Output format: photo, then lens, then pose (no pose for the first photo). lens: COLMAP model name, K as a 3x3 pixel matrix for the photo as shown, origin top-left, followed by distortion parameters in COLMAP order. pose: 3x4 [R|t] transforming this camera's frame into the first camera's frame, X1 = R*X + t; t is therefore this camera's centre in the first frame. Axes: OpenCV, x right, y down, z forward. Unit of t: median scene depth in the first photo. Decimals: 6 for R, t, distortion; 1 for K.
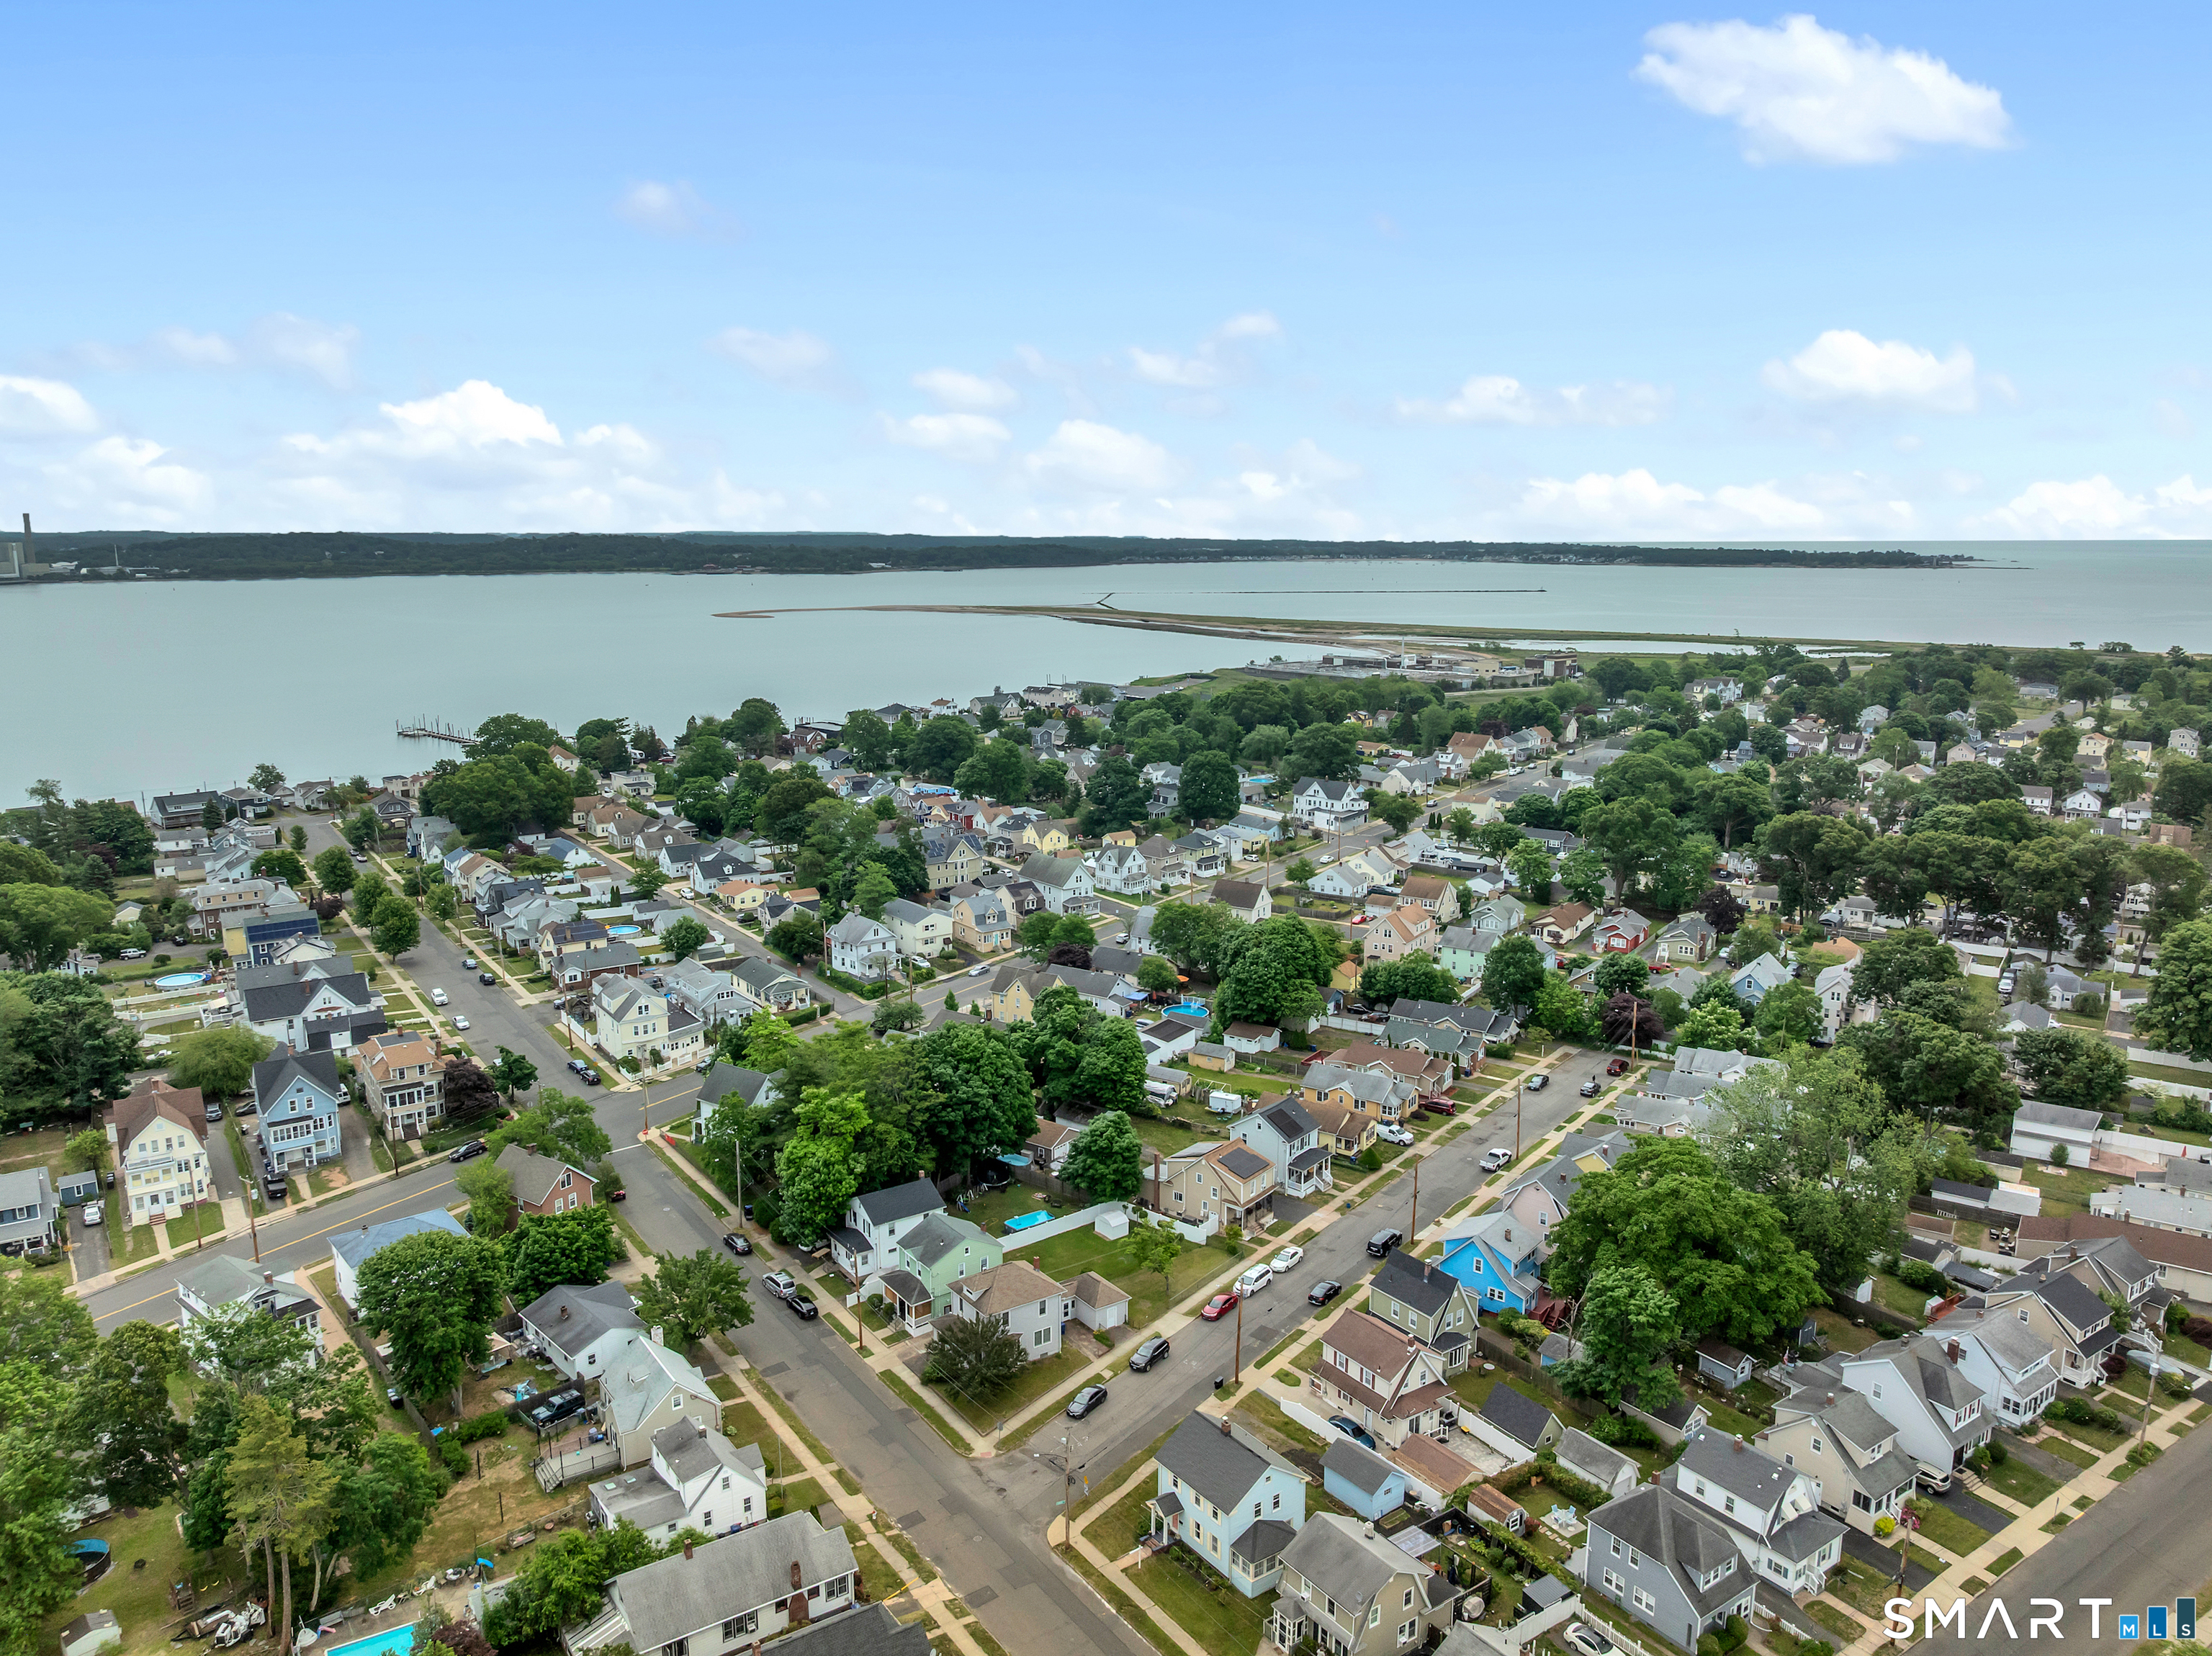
lens RADIAL K [[1591.7, 0, 1108.8], [0, 1591.7, 790.0], [0, 0, 1]] dist [-0.025323, -0.028344]
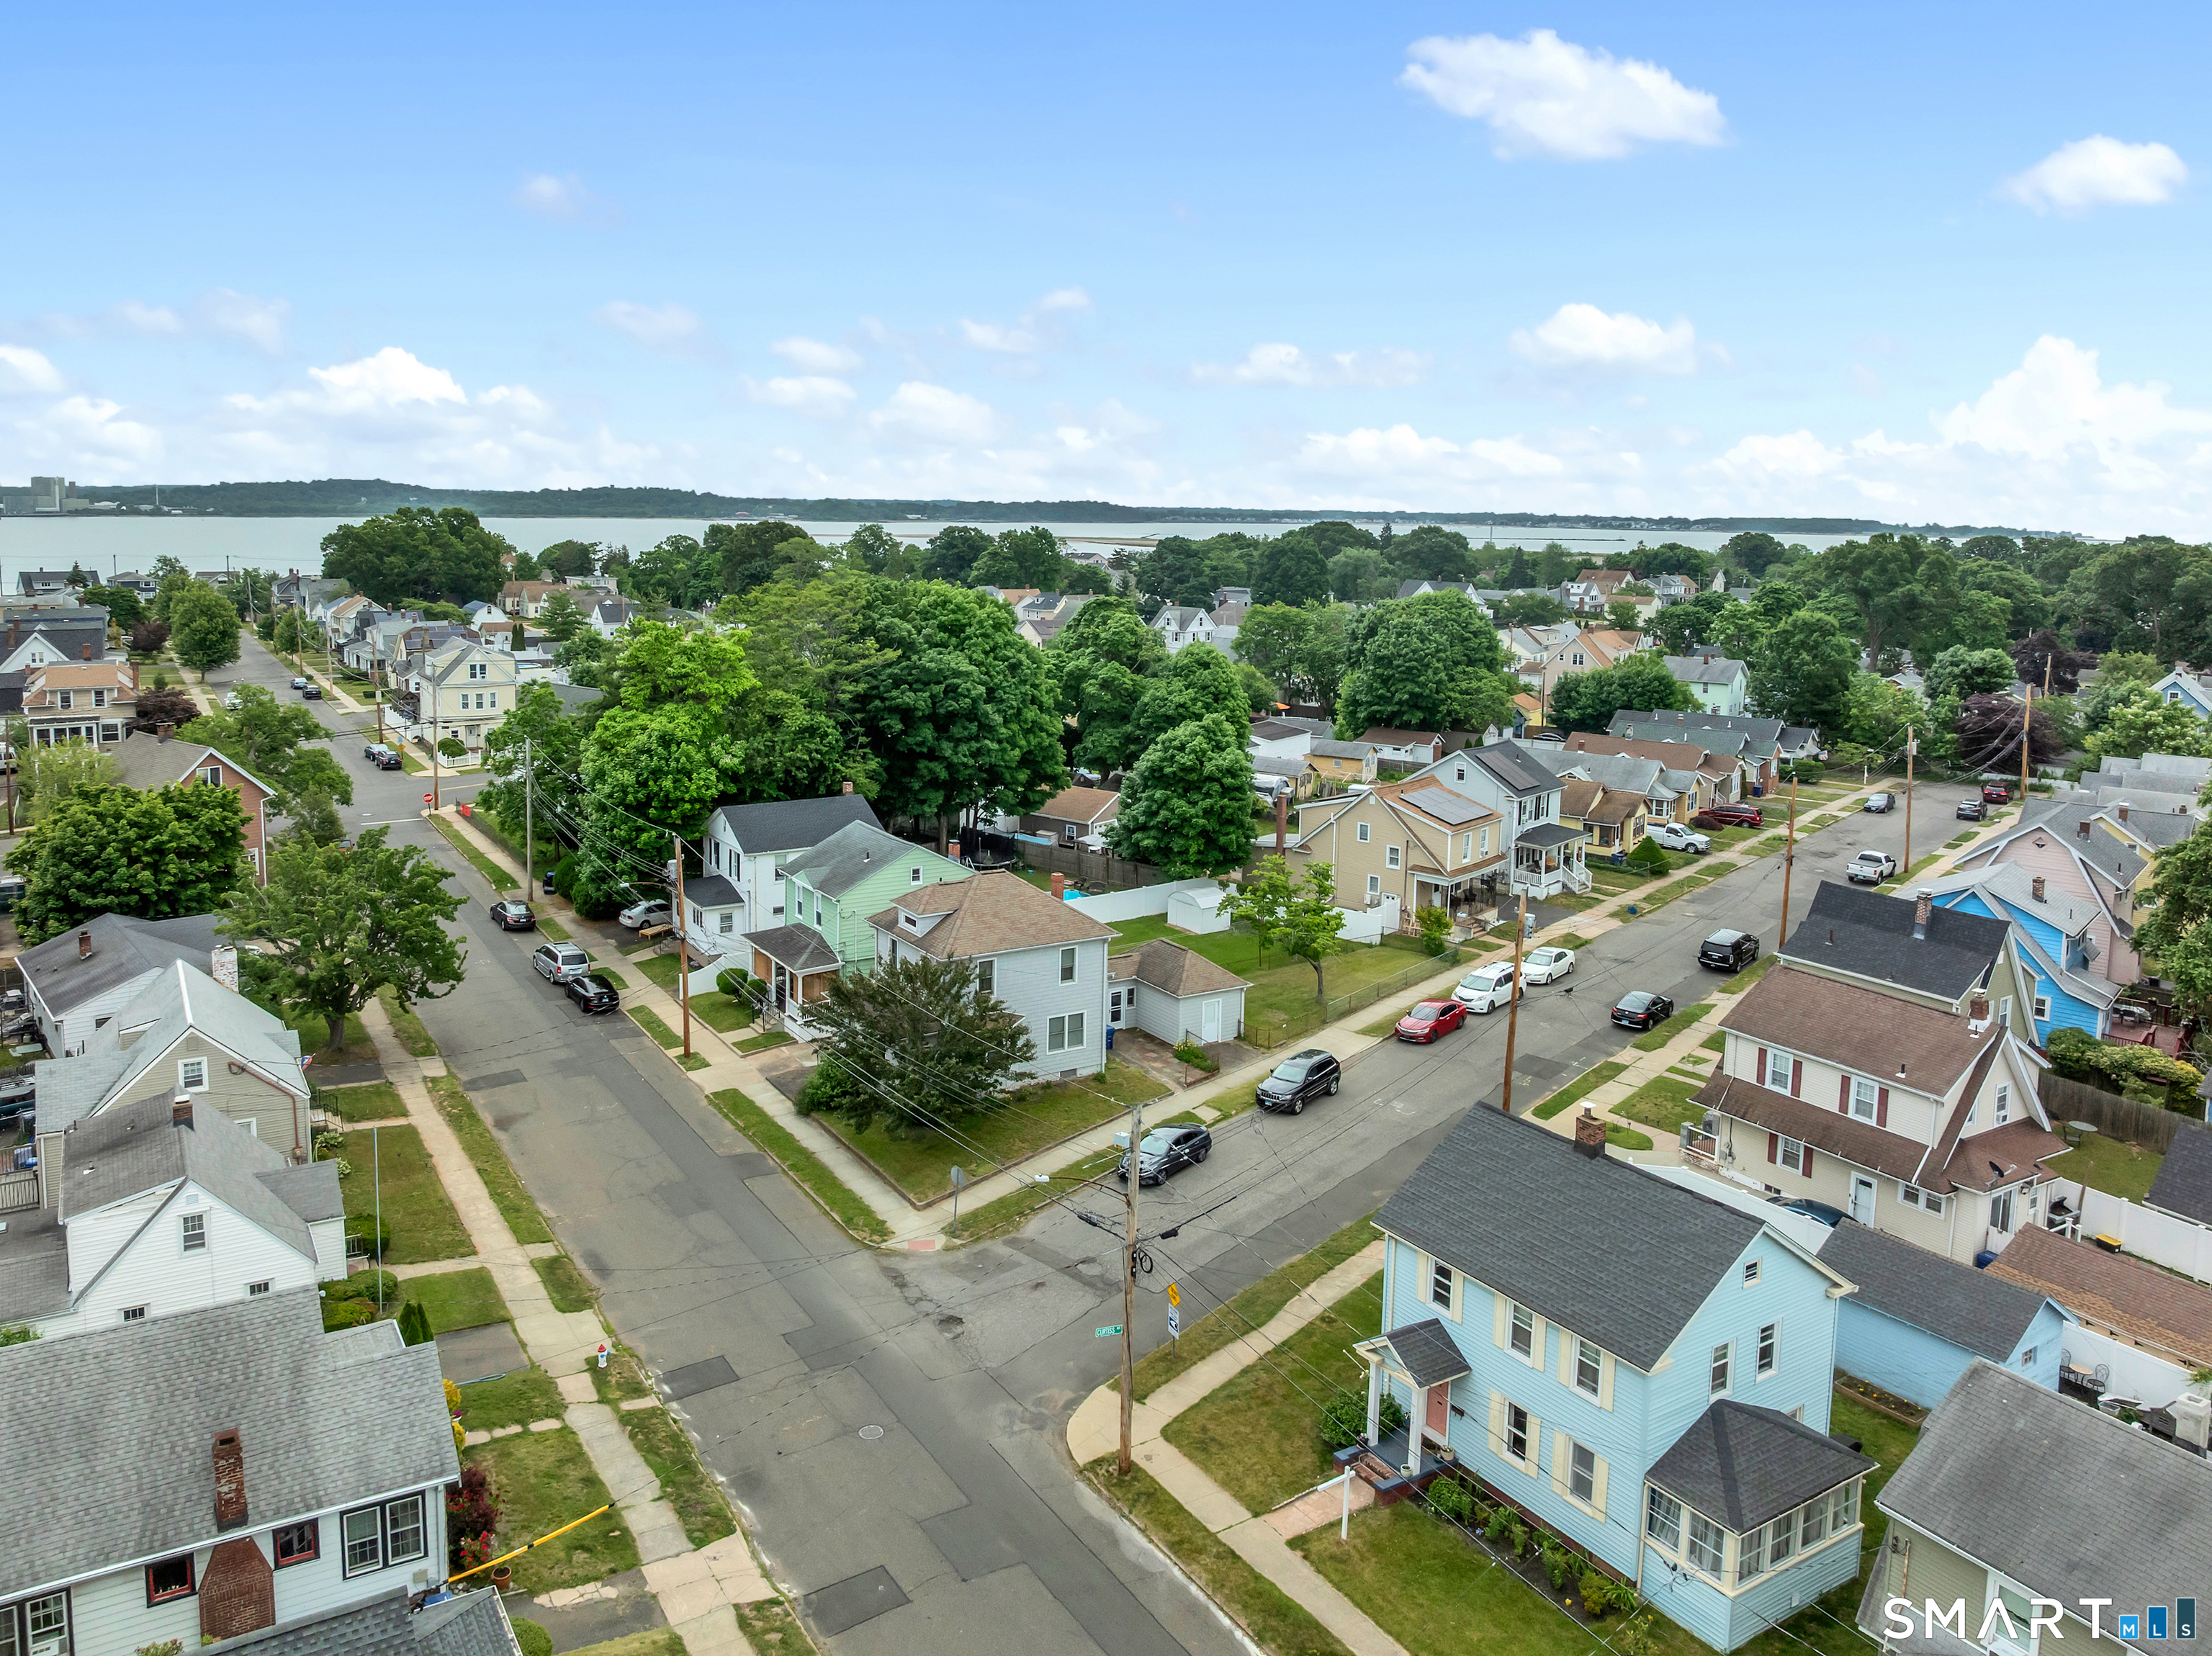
lens RADIAL K [[1622.4, 0, 1026.3], [0, 1622.4, 635.1], [0, 0, 1]] dist [-0.030955, 0.000715]
pose [[0.997019, 0.018730, -0.074849, -0.017220], [-0.025342, 0.995763, -0.088397, 0.229924], [0.072876, 0.090031, 0.993269, 0.441618]]
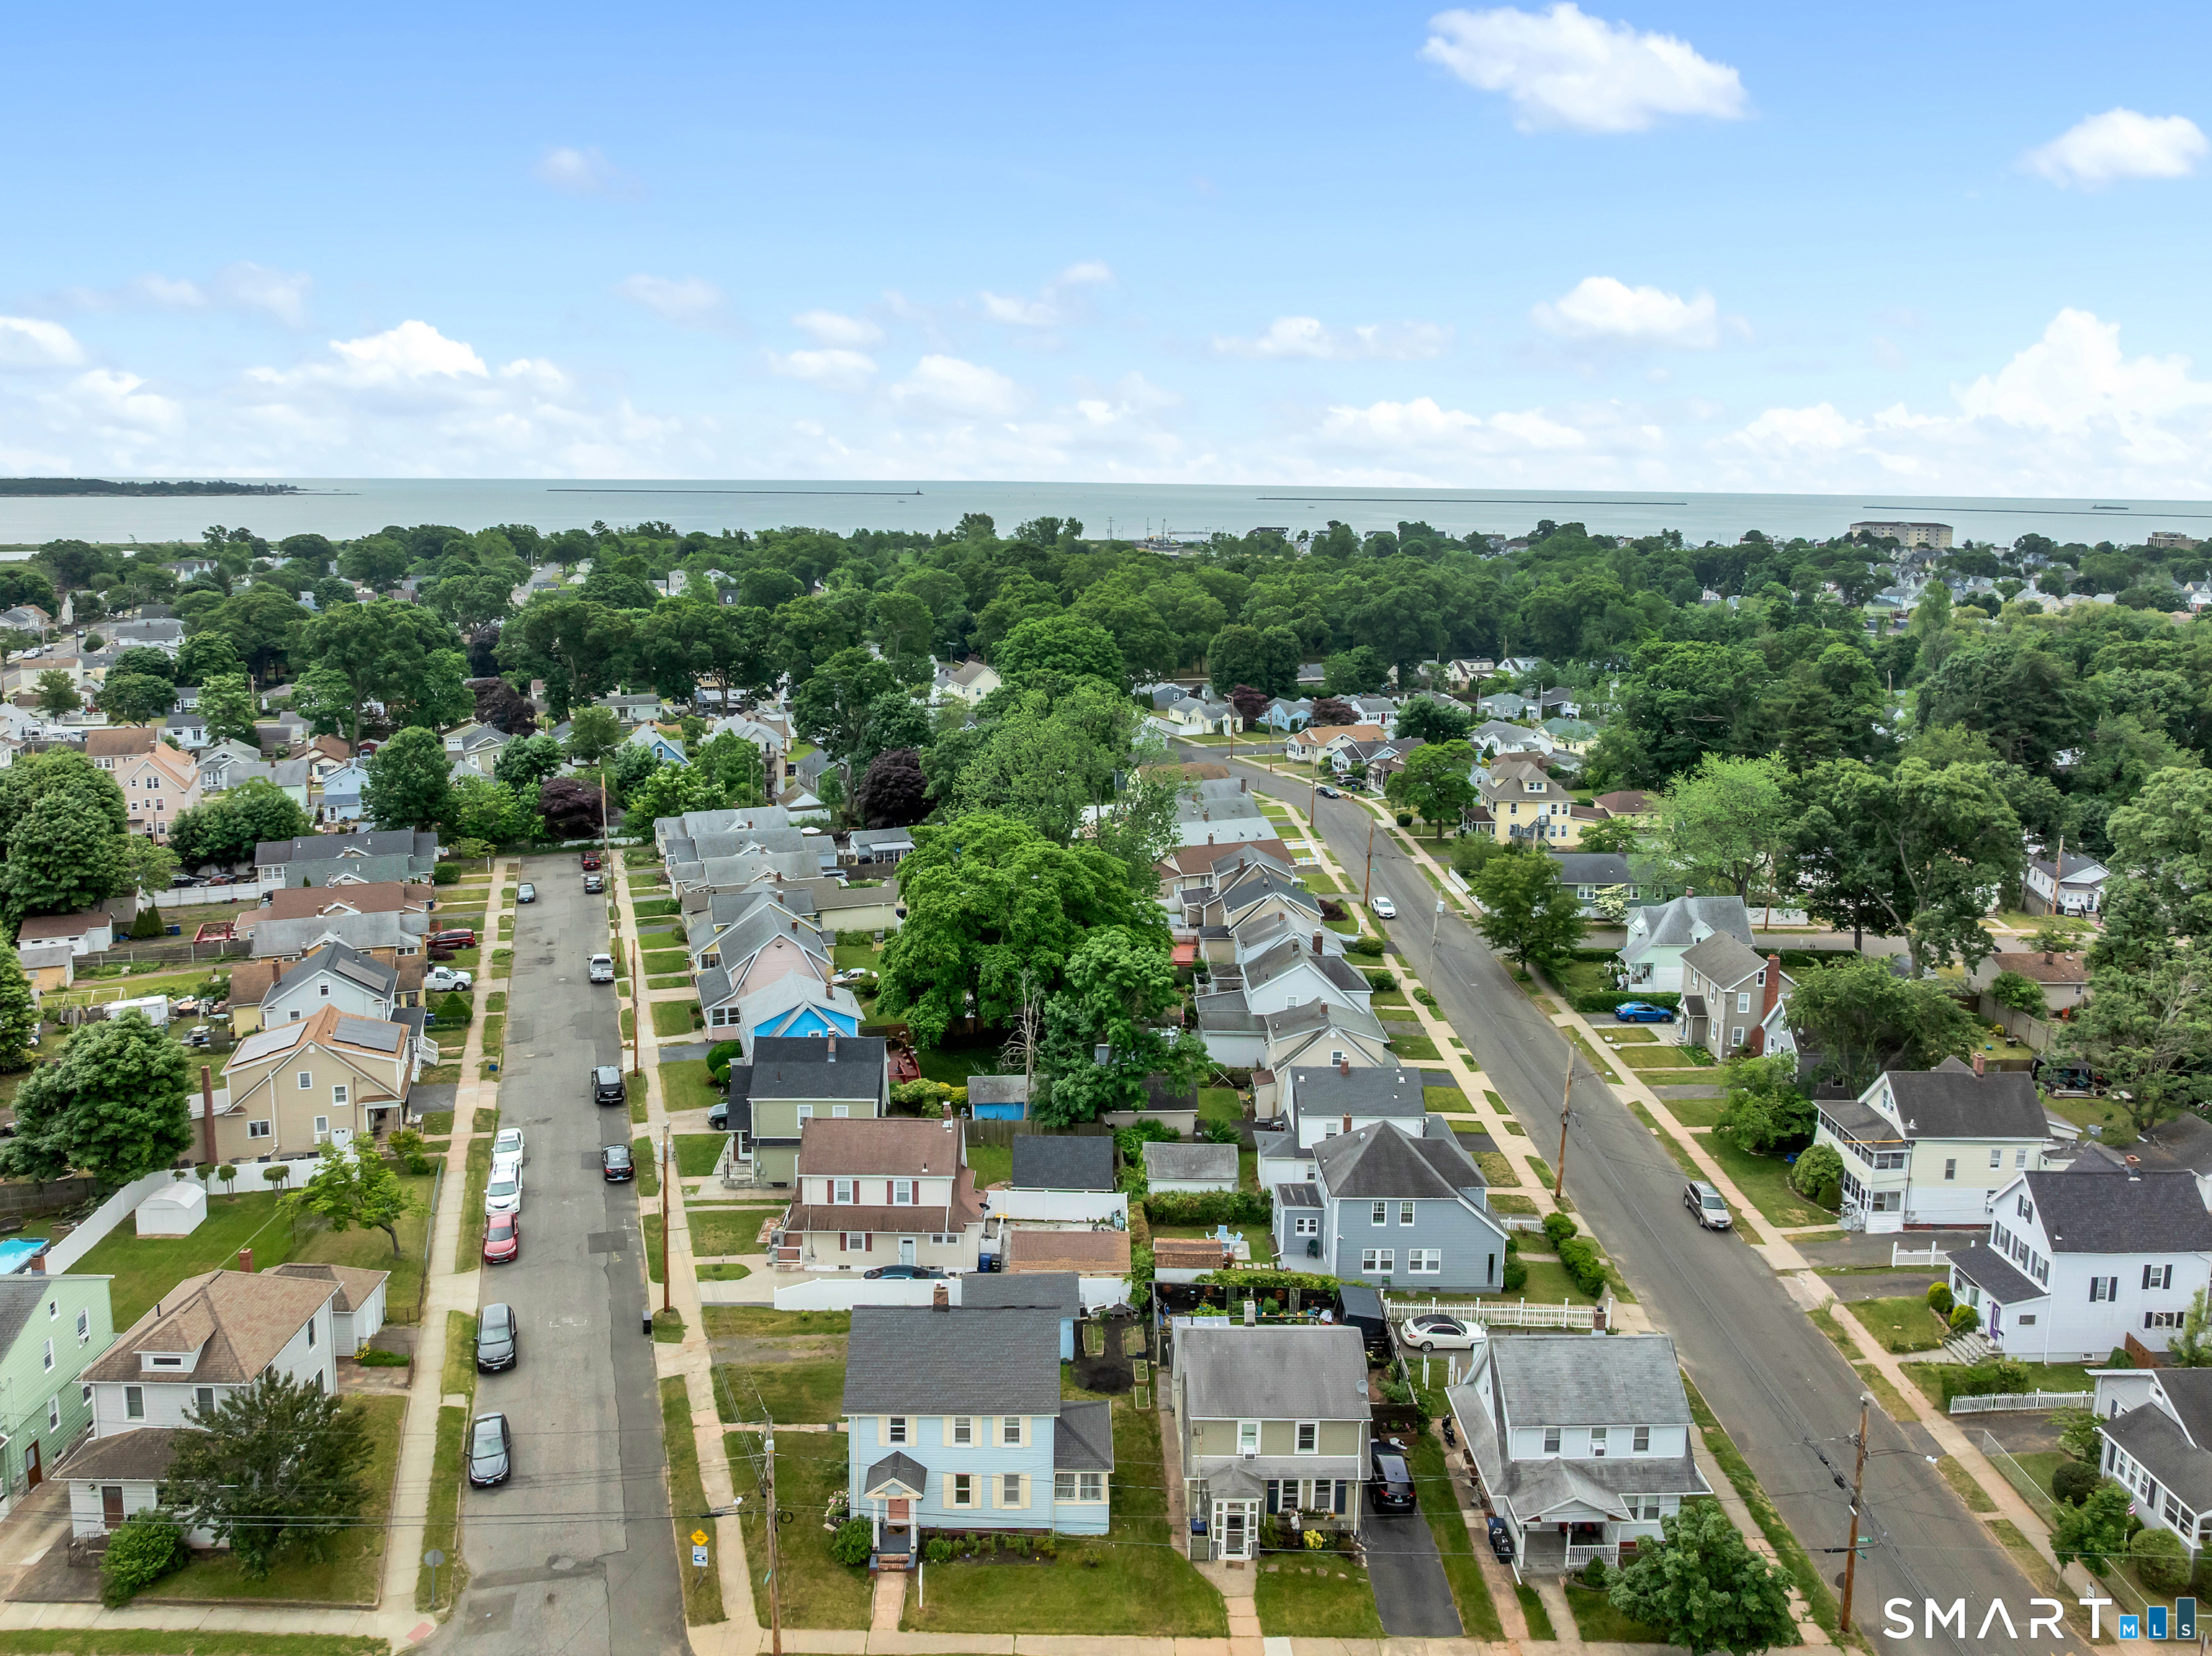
lens RADIAL K [[1623.8, 0, 1091.6], [0, 1623.8, 657.9], [0, 0, 1]] dist [-0.036071, -0.001138]
pose [[0.563437, -0.088562, 0.821399, -0.247894], [0.129276, 0.991441, 0.018220, 0.118911], [-0.815982, 0.095922, 0.570063, 0.420806]]
